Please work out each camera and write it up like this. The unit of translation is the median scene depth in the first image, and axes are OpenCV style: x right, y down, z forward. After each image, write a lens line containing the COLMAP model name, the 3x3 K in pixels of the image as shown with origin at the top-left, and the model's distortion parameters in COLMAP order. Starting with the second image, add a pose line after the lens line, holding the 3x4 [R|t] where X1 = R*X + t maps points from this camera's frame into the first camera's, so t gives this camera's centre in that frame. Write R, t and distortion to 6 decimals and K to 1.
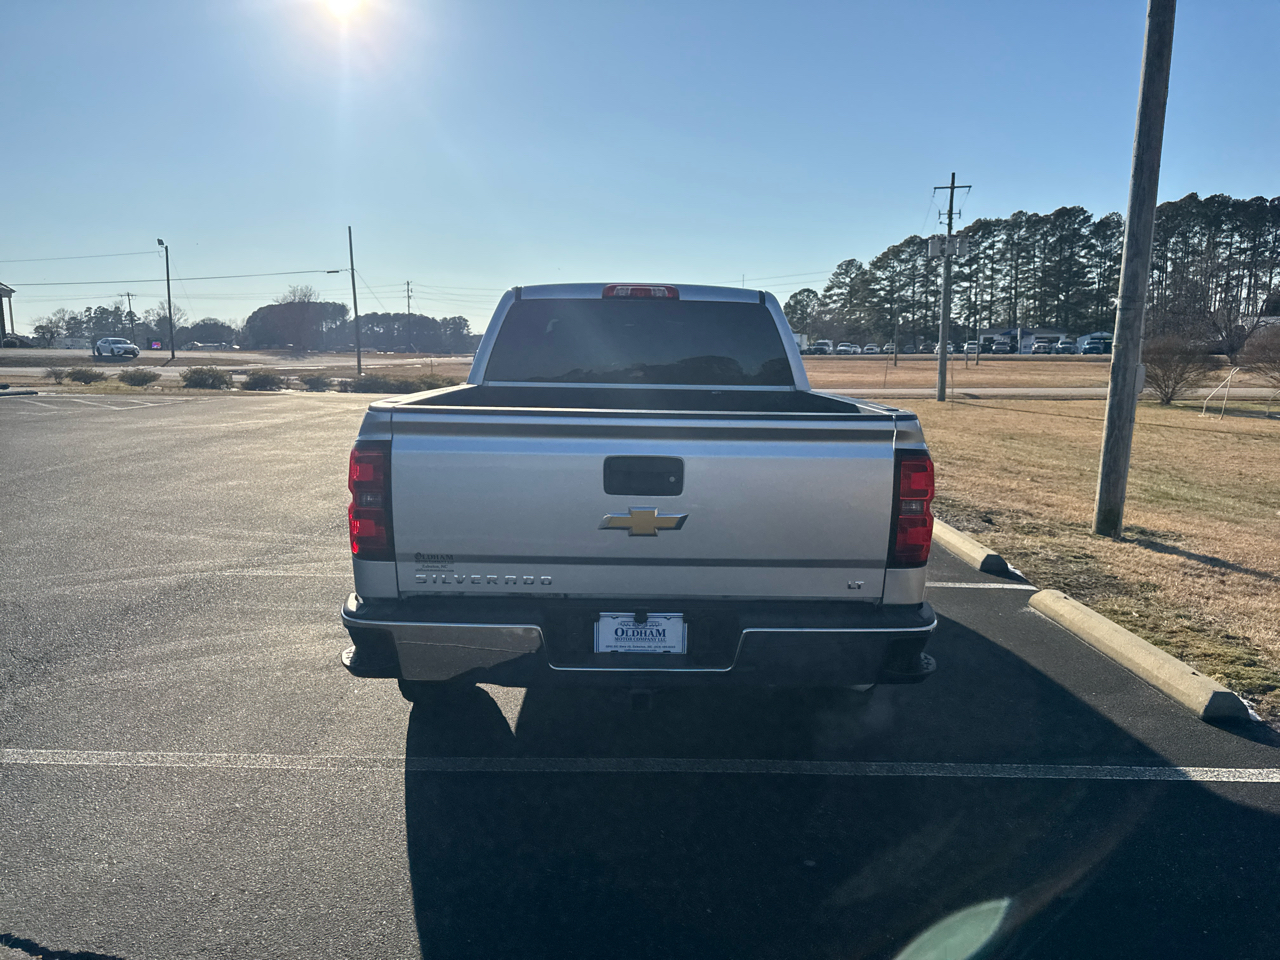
lens RADIAL K [[894.2, 0, 642.6], [0, 894.2, 488.4], [0, 0, 1]] dist [0.068896, -0.080579]
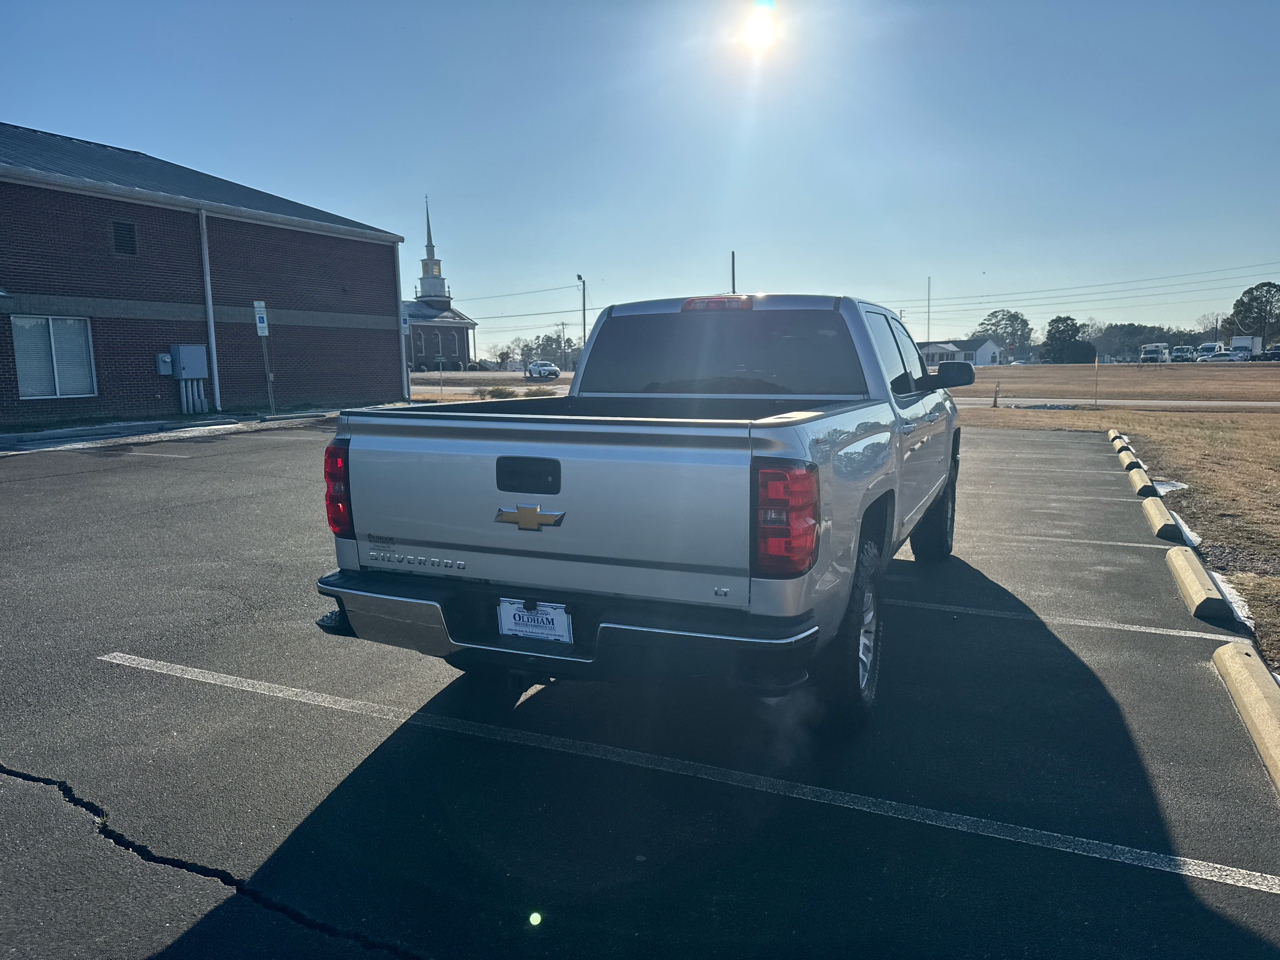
lens RADIAL K [[894.2, 0, 644.7], [0, 894.2, 491.9], [0, 0, 1]] dist [0.068896, -0.080579]
pose [[0.911031, 0.039354, -0.410457, 0.350068], [-0.044547, 0.999002, -0.003092, 0.002100], [0.409925, 0.021102, 0.911875, 0.036127]]
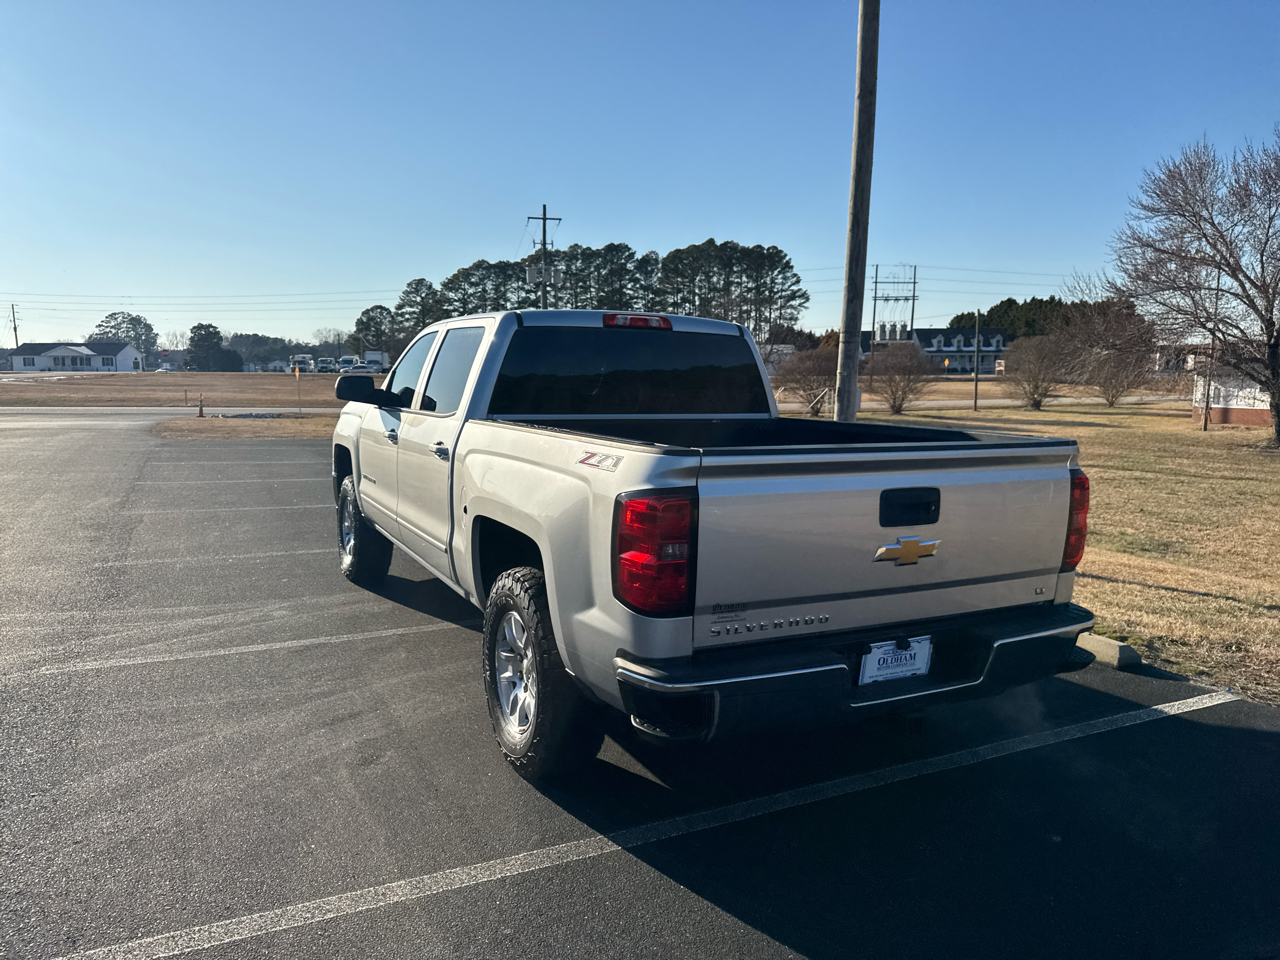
lens RADIAL K [[894.2, 0, 637.7], [0, 894.2, 490.8], [0, 0, 1]] dist [0.068896, -0.080579]
pose [[0.894185, -0.057051, 0.444048, -0.449328], [0.065106, 0.997874, -0.002898, -0.030187], [-0.442939, 0.031501, 0.895998, 0.121090]]
